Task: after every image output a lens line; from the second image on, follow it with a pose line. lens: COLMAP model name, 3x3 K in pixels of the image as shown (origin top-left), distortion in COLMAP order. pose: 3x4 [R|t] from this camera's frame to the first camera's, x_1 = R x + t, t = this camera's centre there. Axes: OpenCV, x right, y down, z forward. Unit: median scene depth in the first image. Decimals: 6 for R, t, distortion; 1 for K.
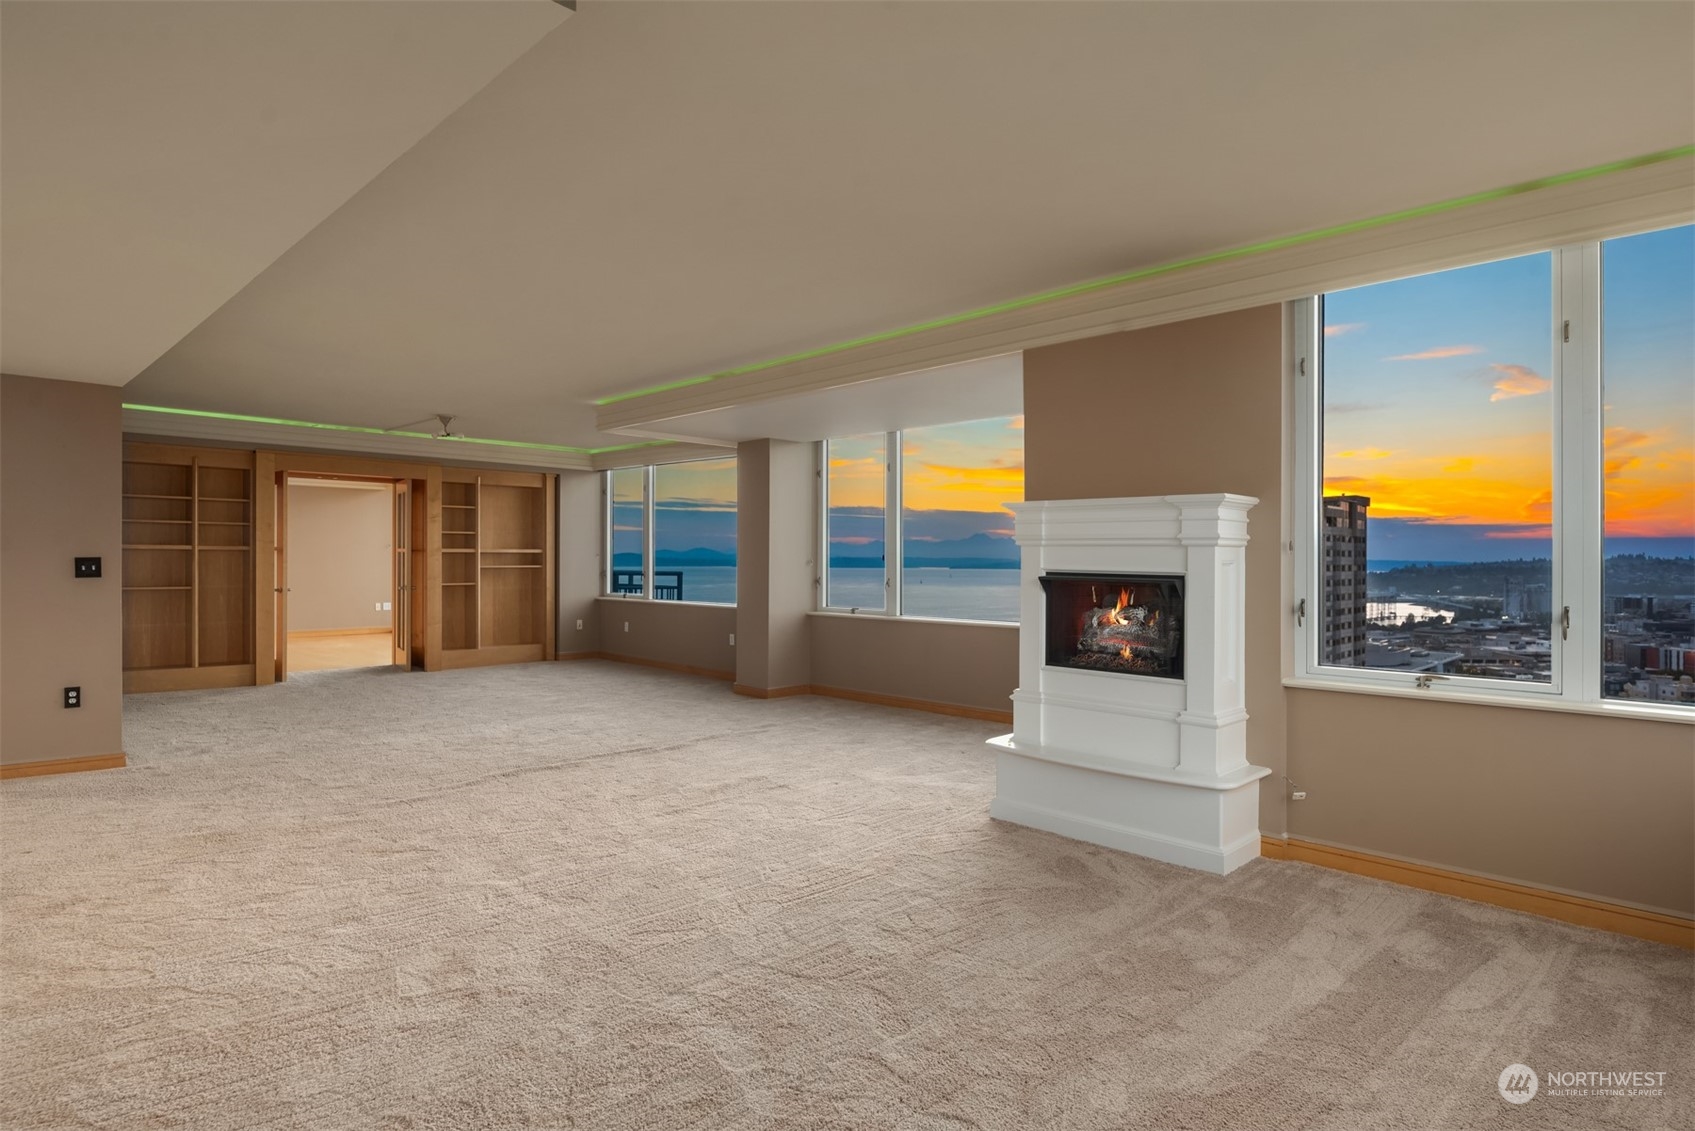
lens RADIAL K [[929.8, 0, 861.4], [0, 929.8, 575.7], [0, 0, 1]] dist [-0.000868, -0.001782]
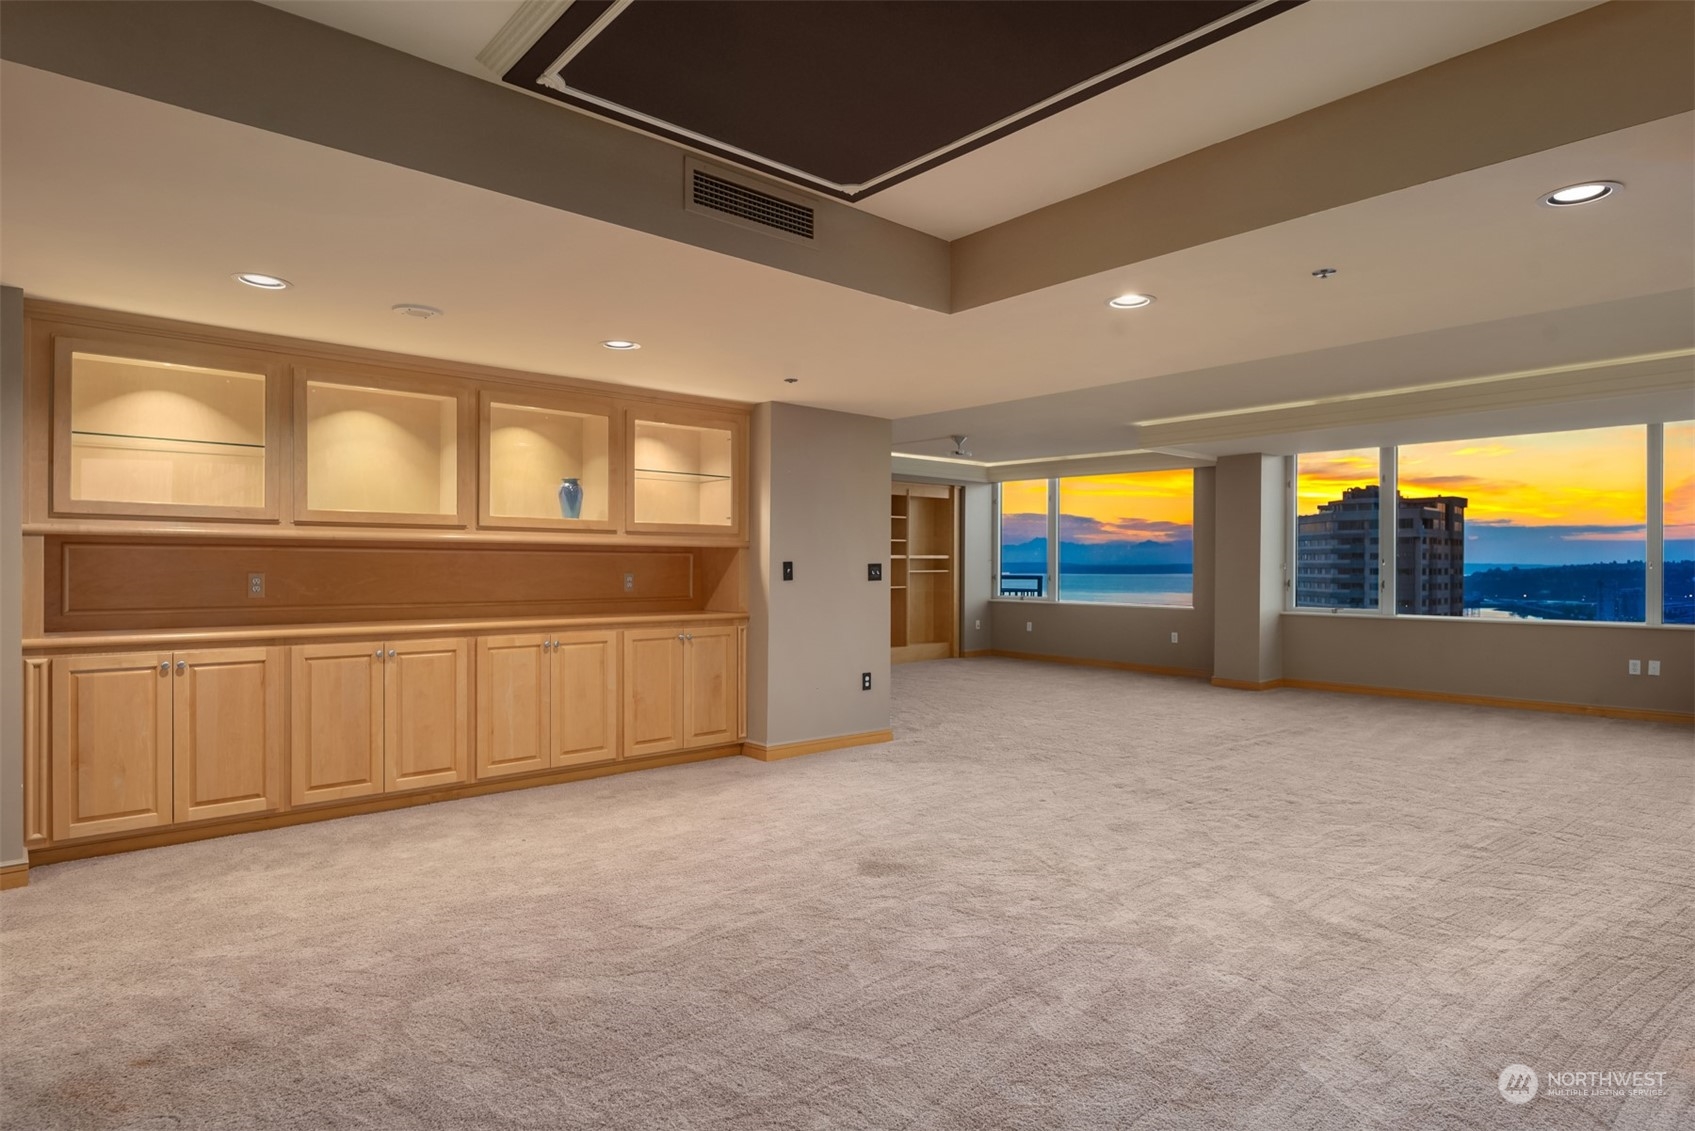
lens RADIAL K [[929.8, 0, 859.5], [0, 929.8, 577.2], [0, 0, 1]] dist [-0.000868, -0.001782]
pose [[0.997857, -0.002504, -0.065387, -0.398422], [0.002259, 0.999990, -0.003818, 0.001171], [0.065395, 0.003663, 0.997853, -0.098162]]
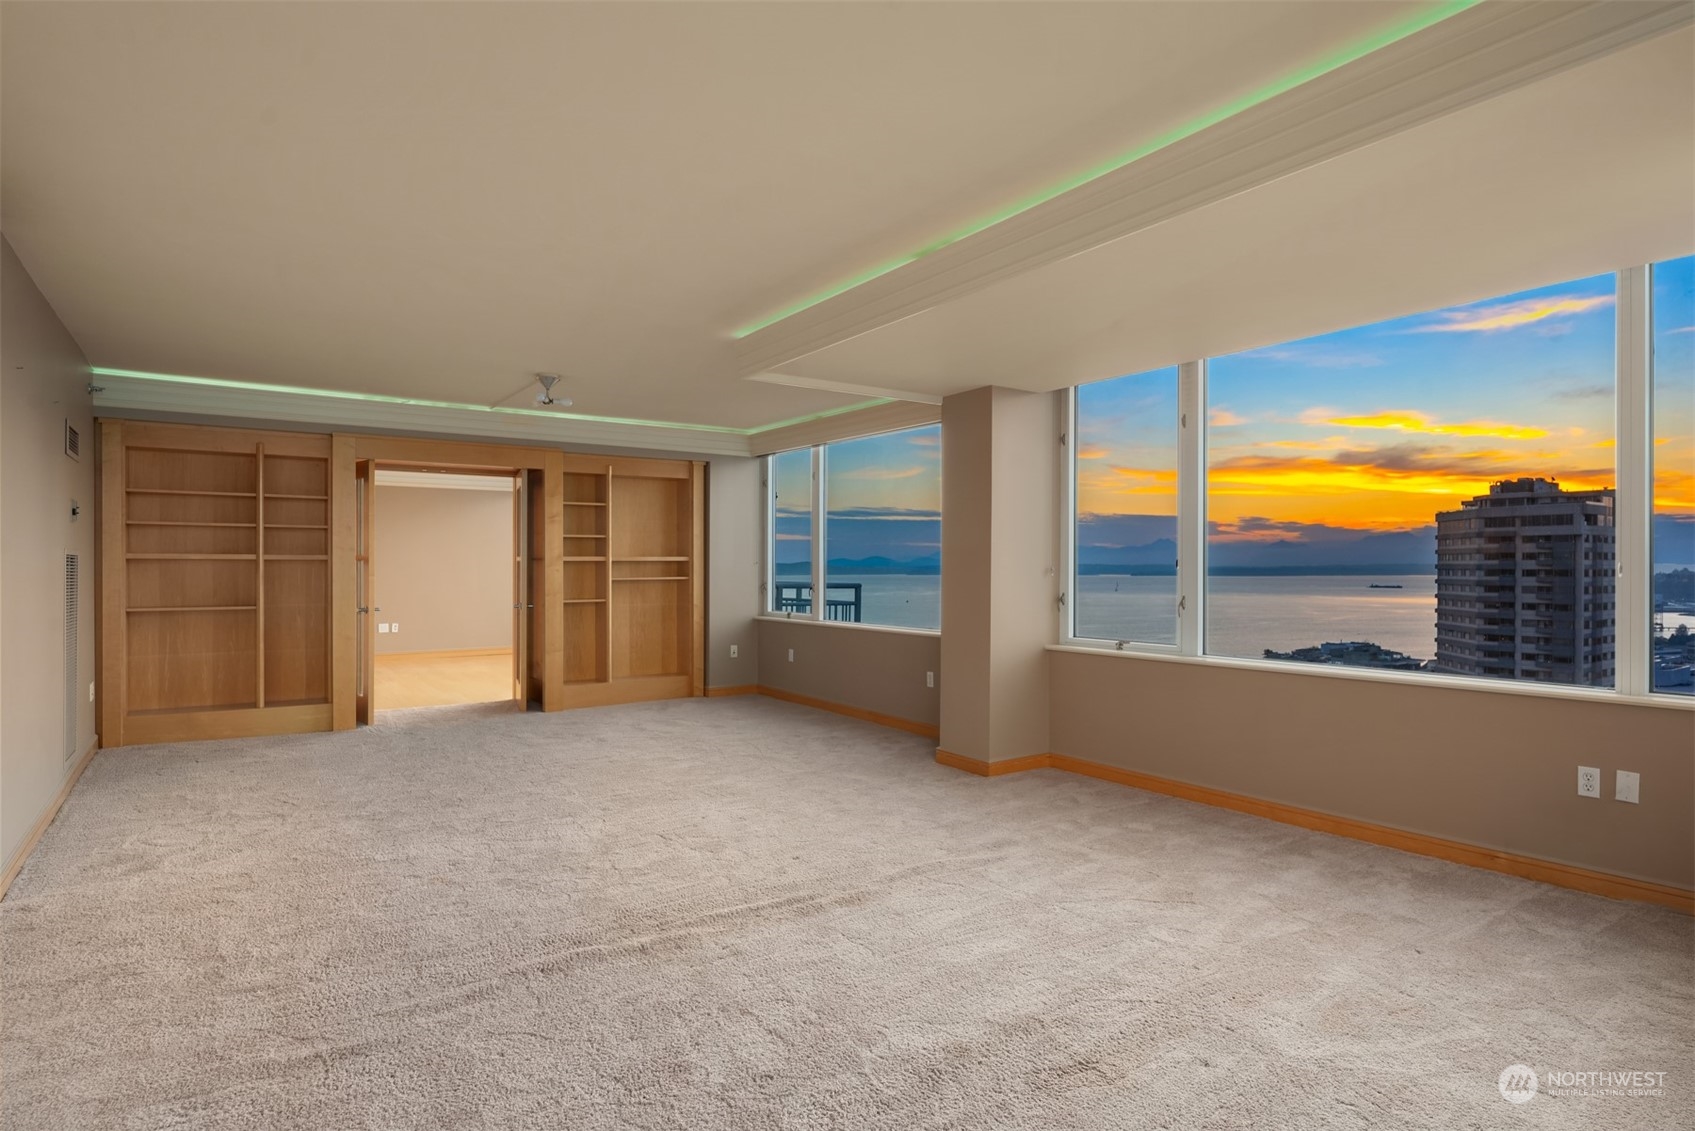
lens RADIAL K [[929.8, 0, 856.4], [0, 929.8, 580.7], [0, 0, 1]] dist [-0.000868, -0.001782]
pose [[0.981483, -0.003059, -0.191525, -0.052886], [0.002564, 0.999993, -0.002832, -0.005307], [0.191532, 0.002288, 0.981484, 0.260989]]
